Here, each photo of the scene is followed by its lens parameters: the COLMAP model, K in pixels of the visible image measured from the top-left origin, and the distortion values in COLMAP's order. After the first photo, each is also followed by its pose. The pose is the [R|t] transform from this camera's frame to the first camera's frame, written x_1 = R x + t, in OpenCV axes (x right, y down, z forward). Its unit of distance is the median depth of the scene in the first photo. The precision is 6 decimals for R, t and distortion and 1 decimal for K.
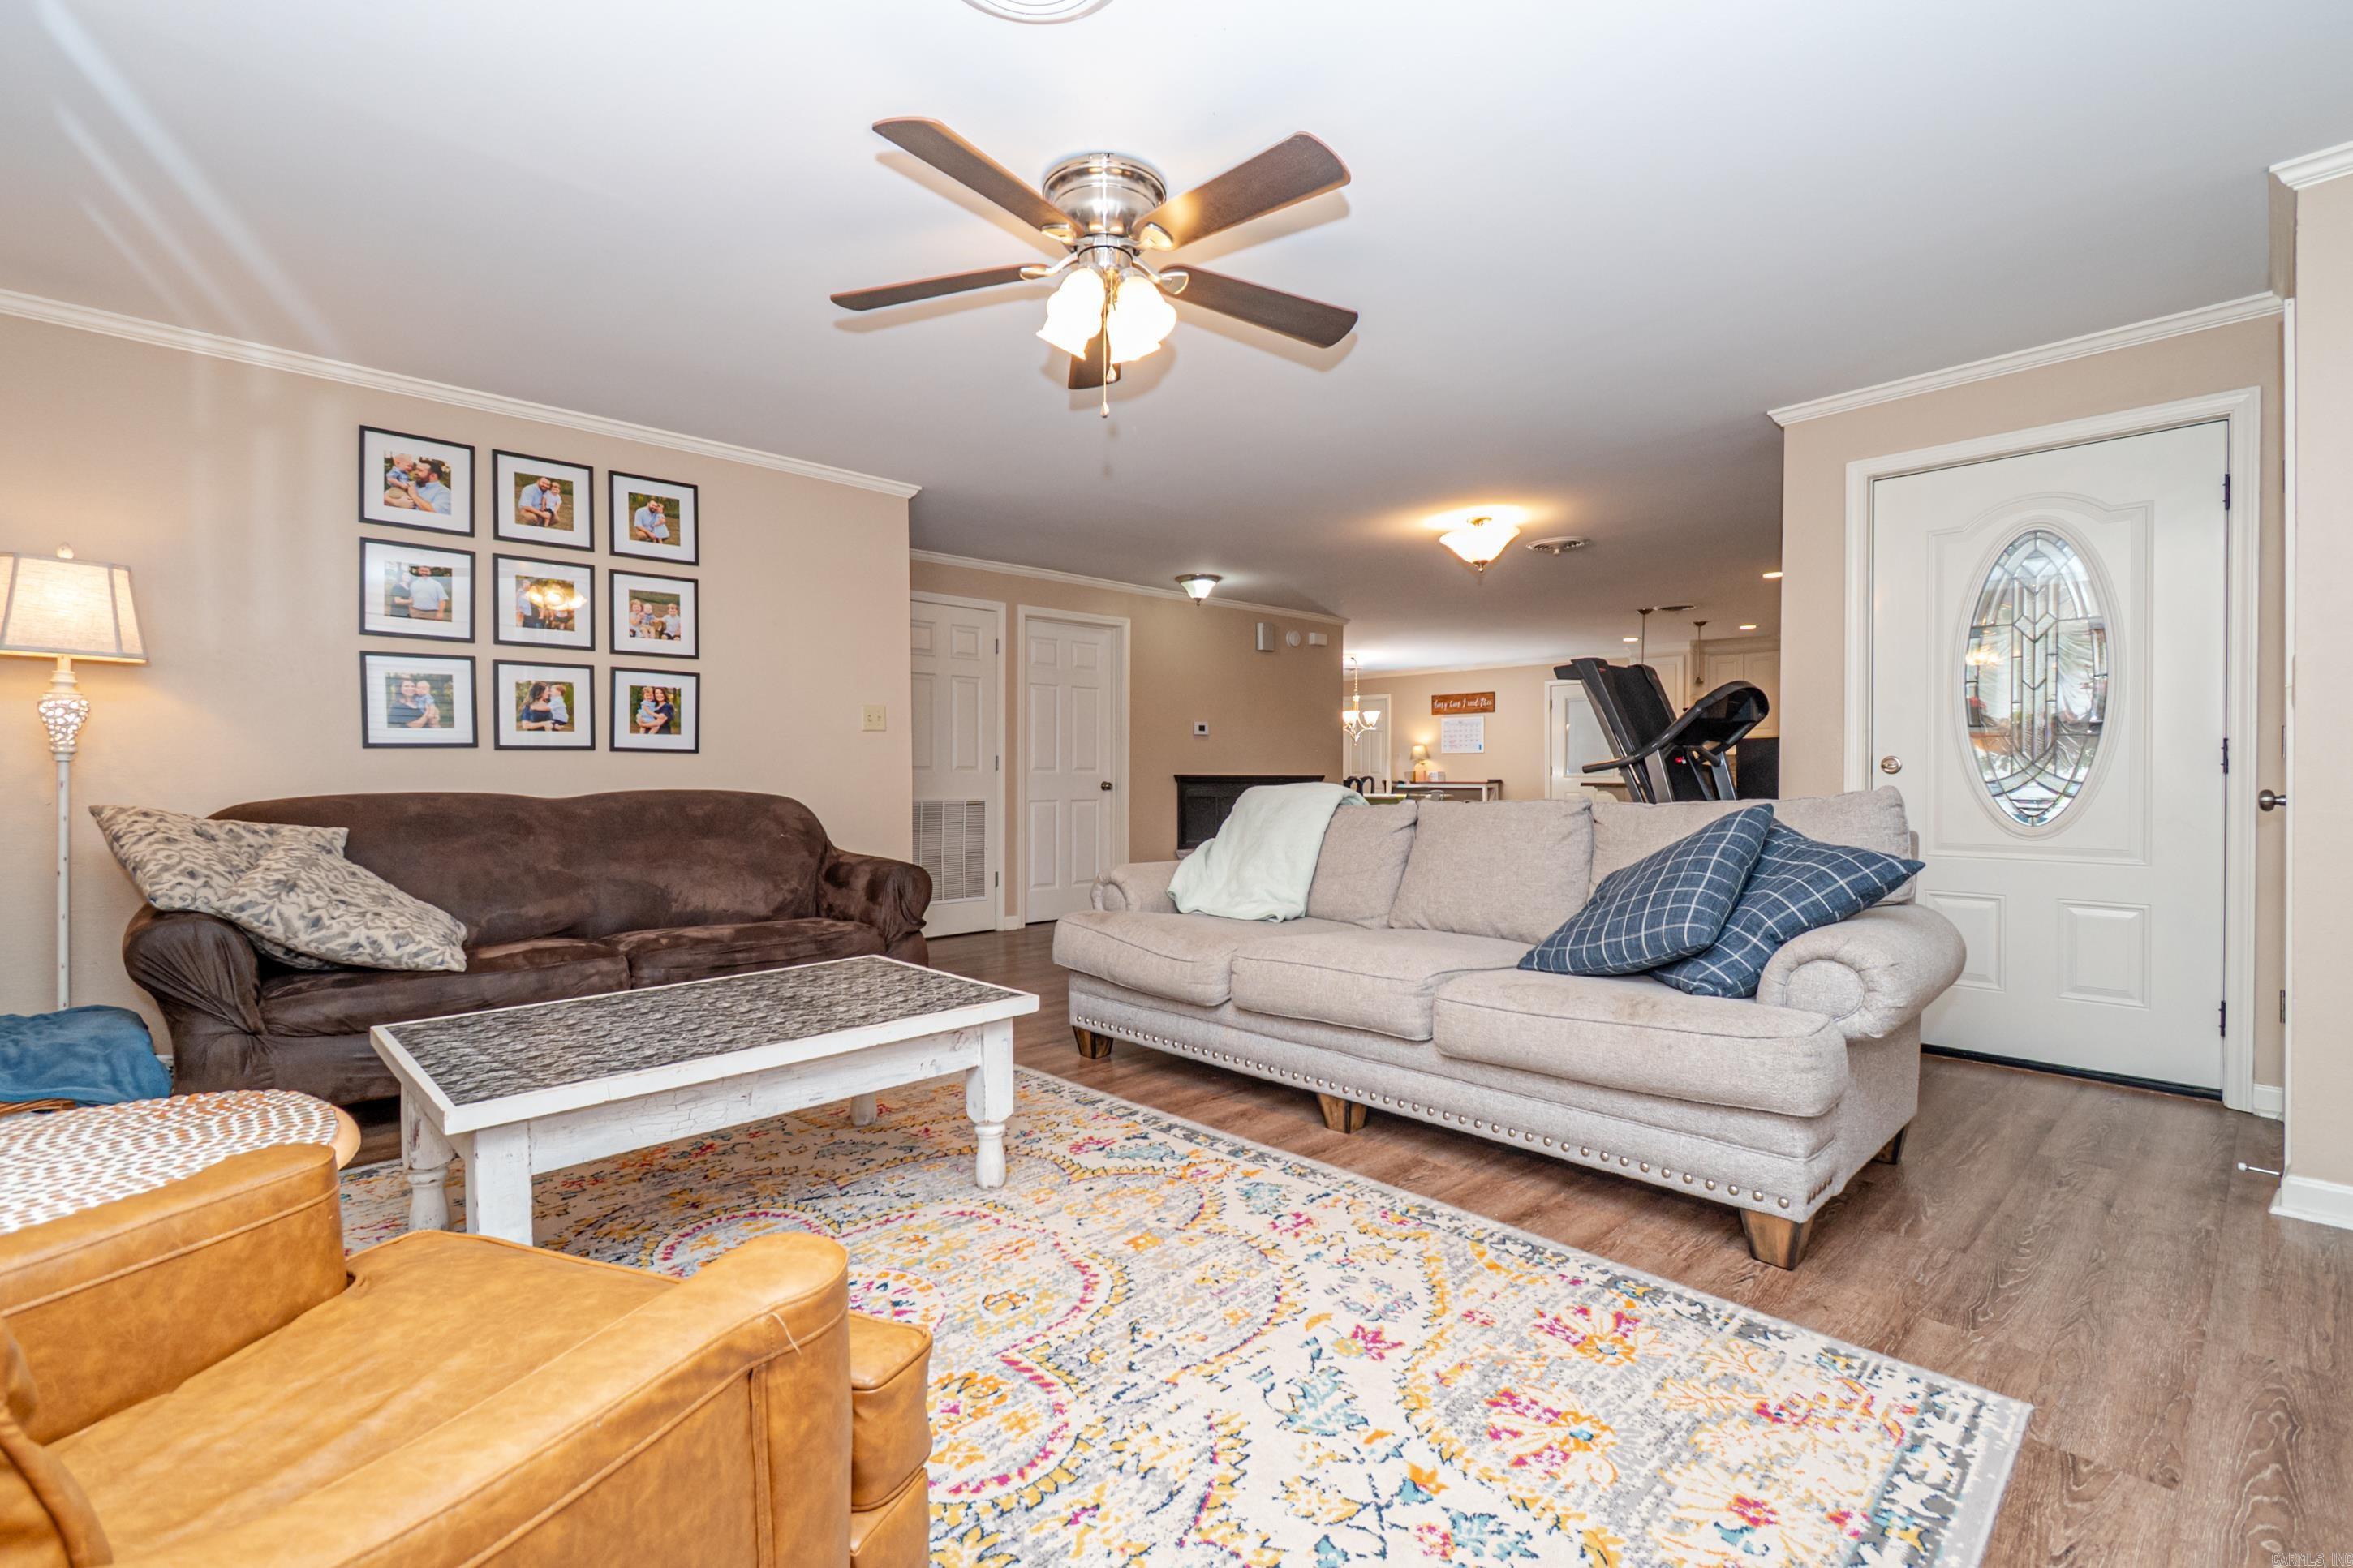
lens RADIAL K [[1050.2, 0, 1182.4], [0, 1050.2, 778.5], [0, 0, 1]] dist [0.000310, -0.004440]
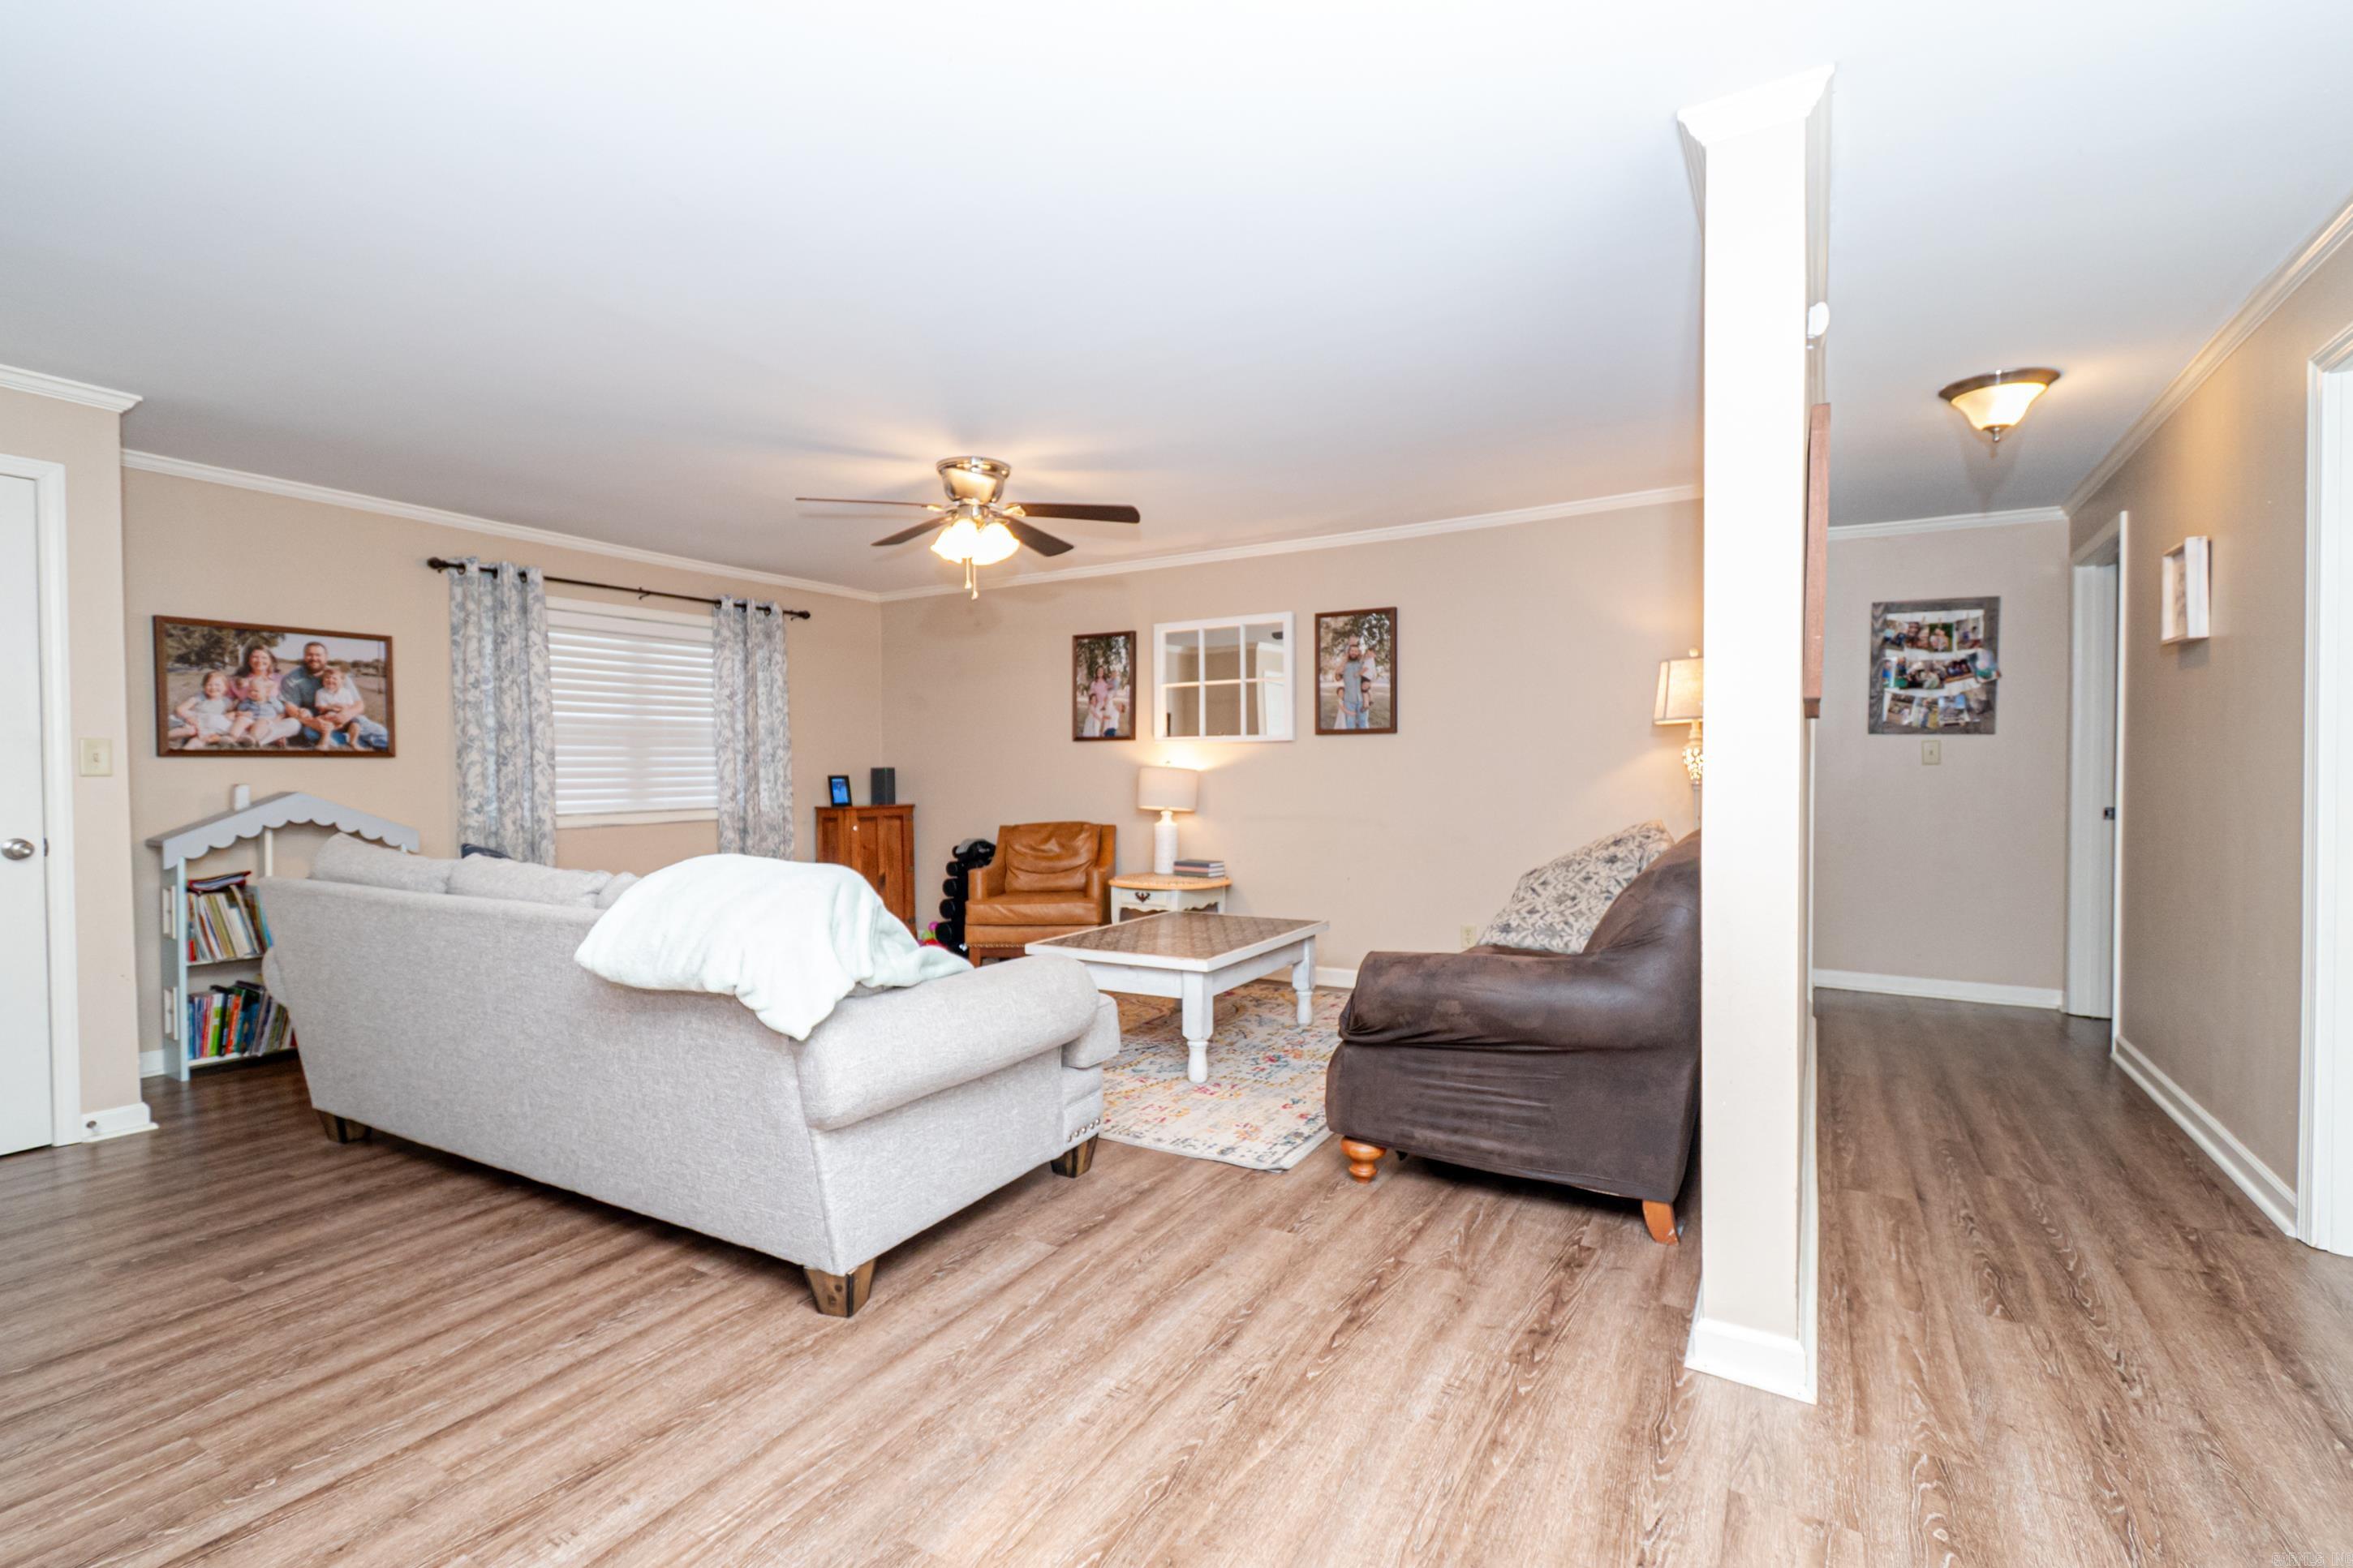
lens RADIAL K [[1050.2, 0, 1186.8], [0, 1050.2, 783.9], [0, 0, 1]] dist [0.000310, -0.004440]
pose [[-0.962274, 0.012574, -0.271791, 0.074201], [0.006841, 0.999734, 0.022031, -0.087147], [0.271996, 0.019341, -0.962104, 3.013298]]
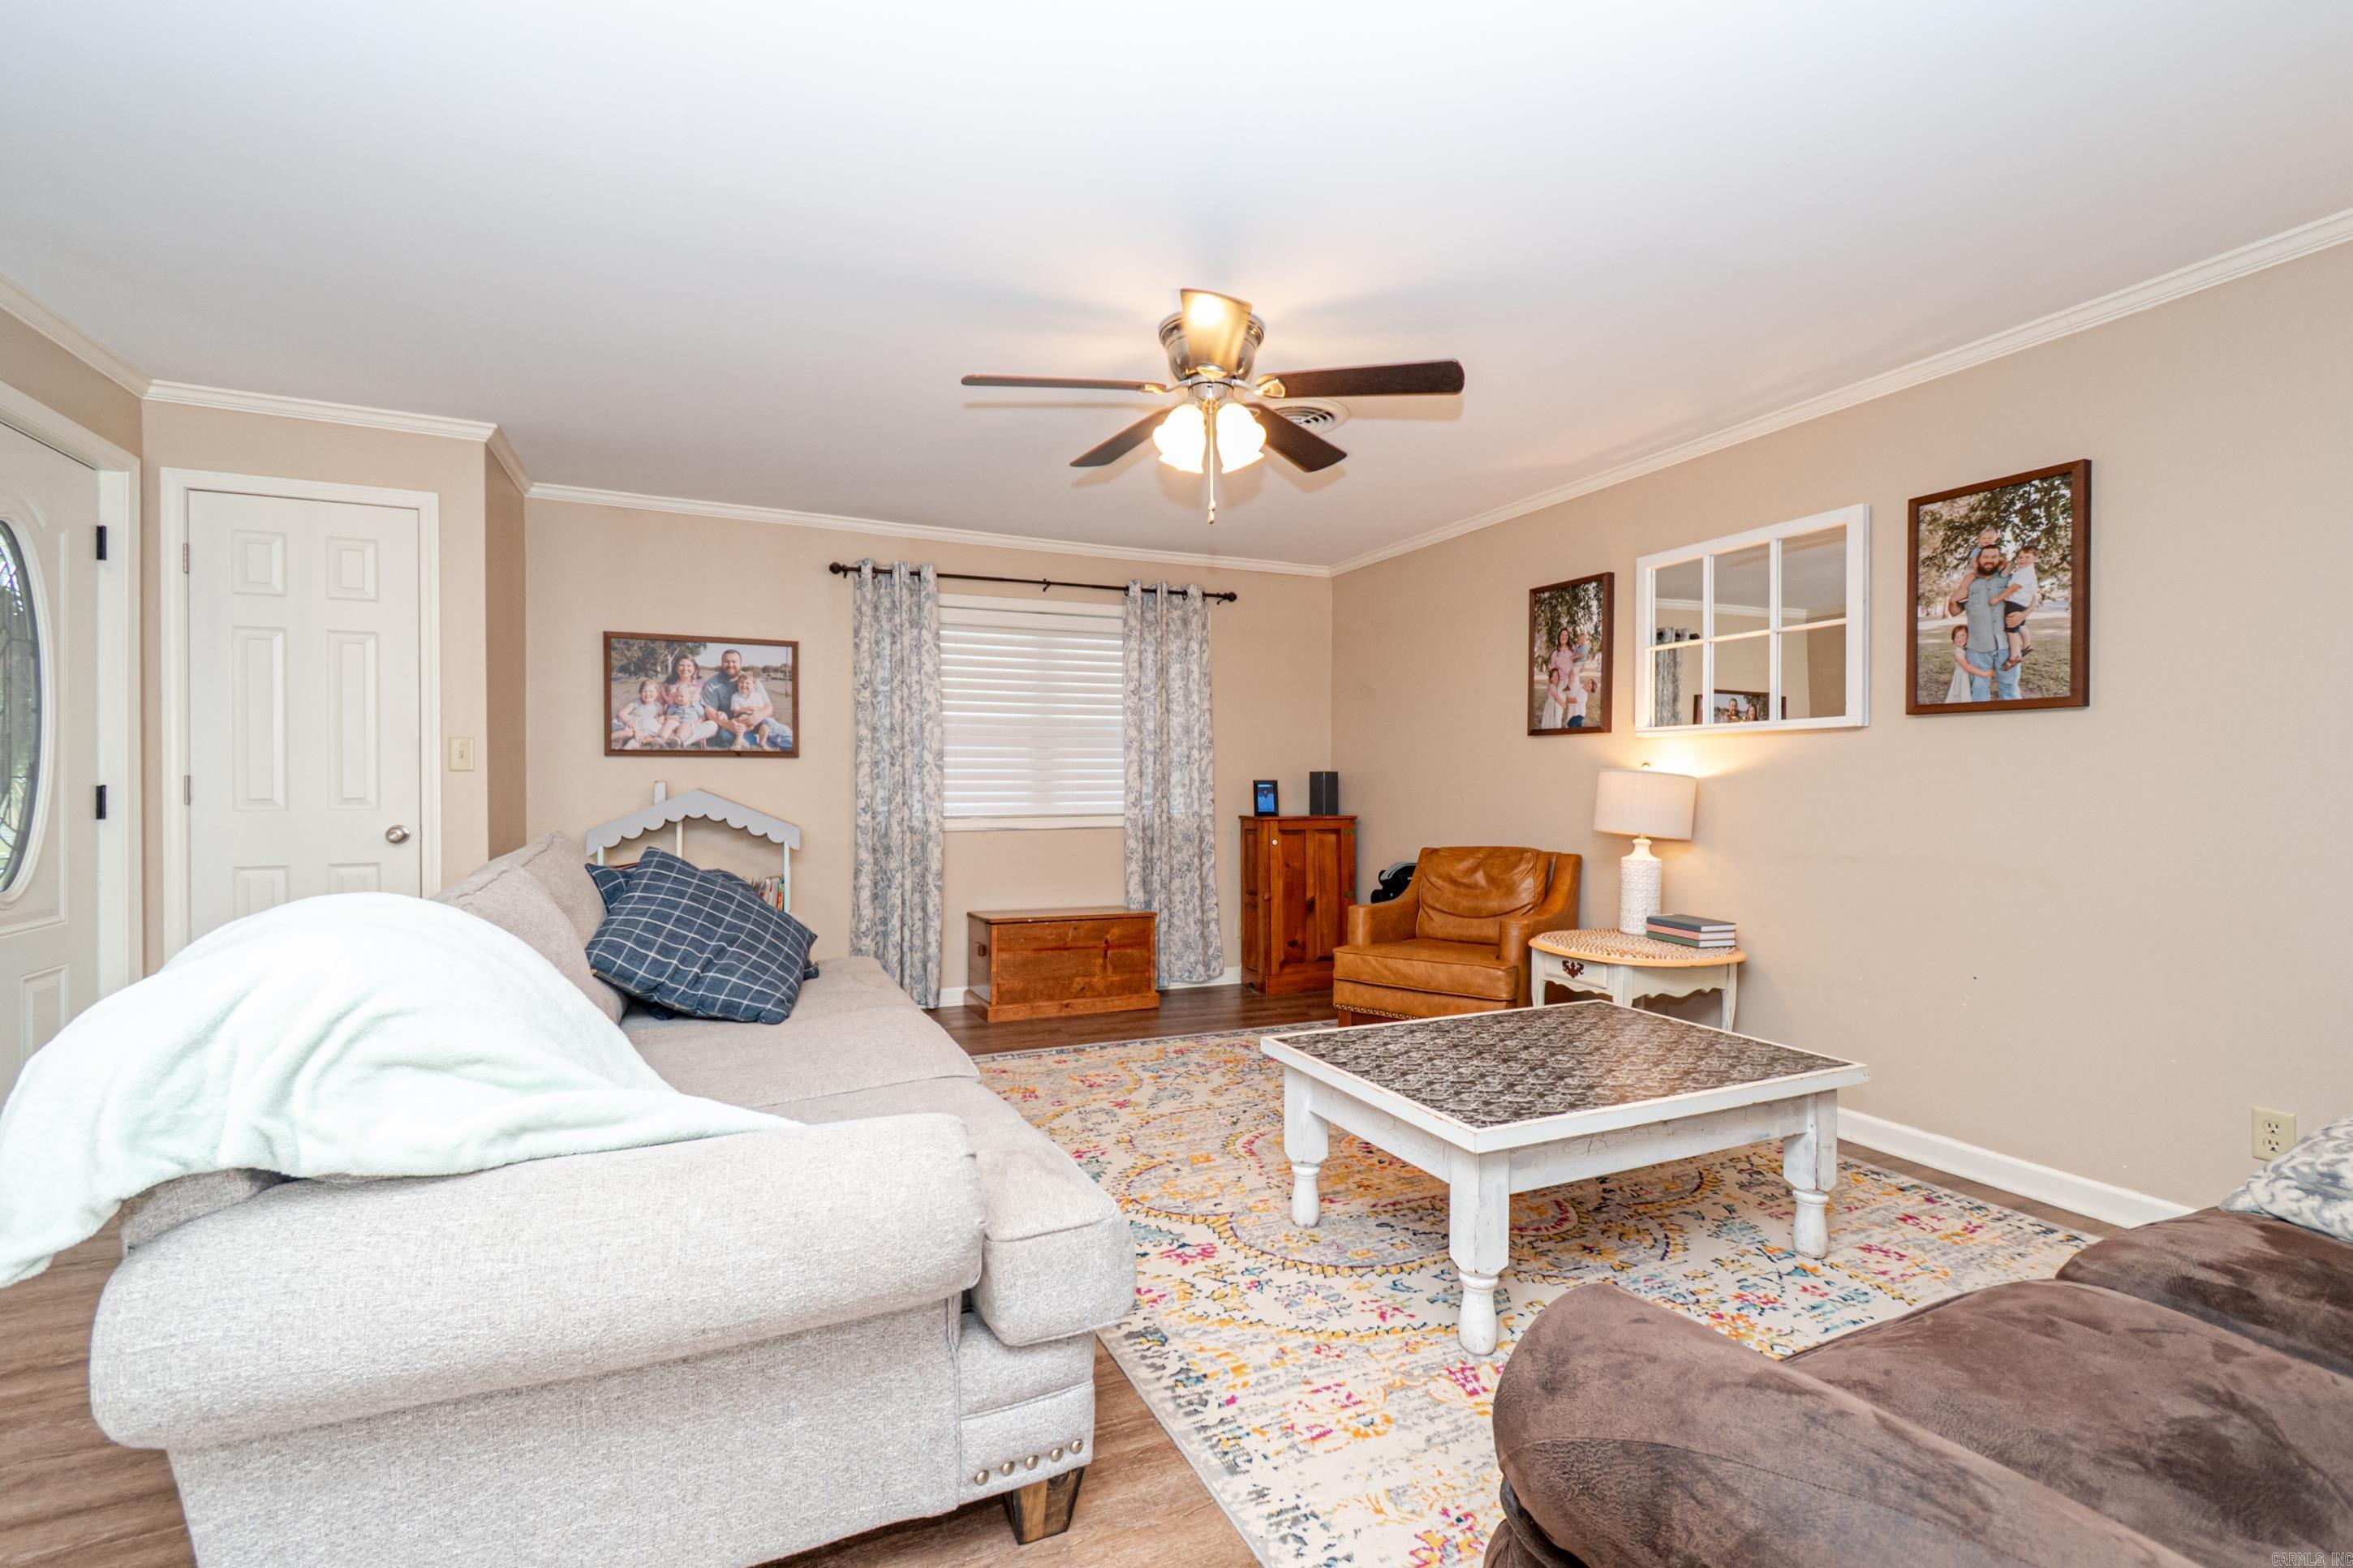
lens RADIAL K [[1050.2, 0, 1160.9], [0, 1050.2, 784.5], [0, 0, 1]] dist [0.000310, -0.004440]
pose [[-0.938848, -0.002504, 0.344322, -0.466727], [0.001930, 0.999920, 0.012535, -0.073367], [-0.344326, 0.012433, -0.938768, 2.326375]]
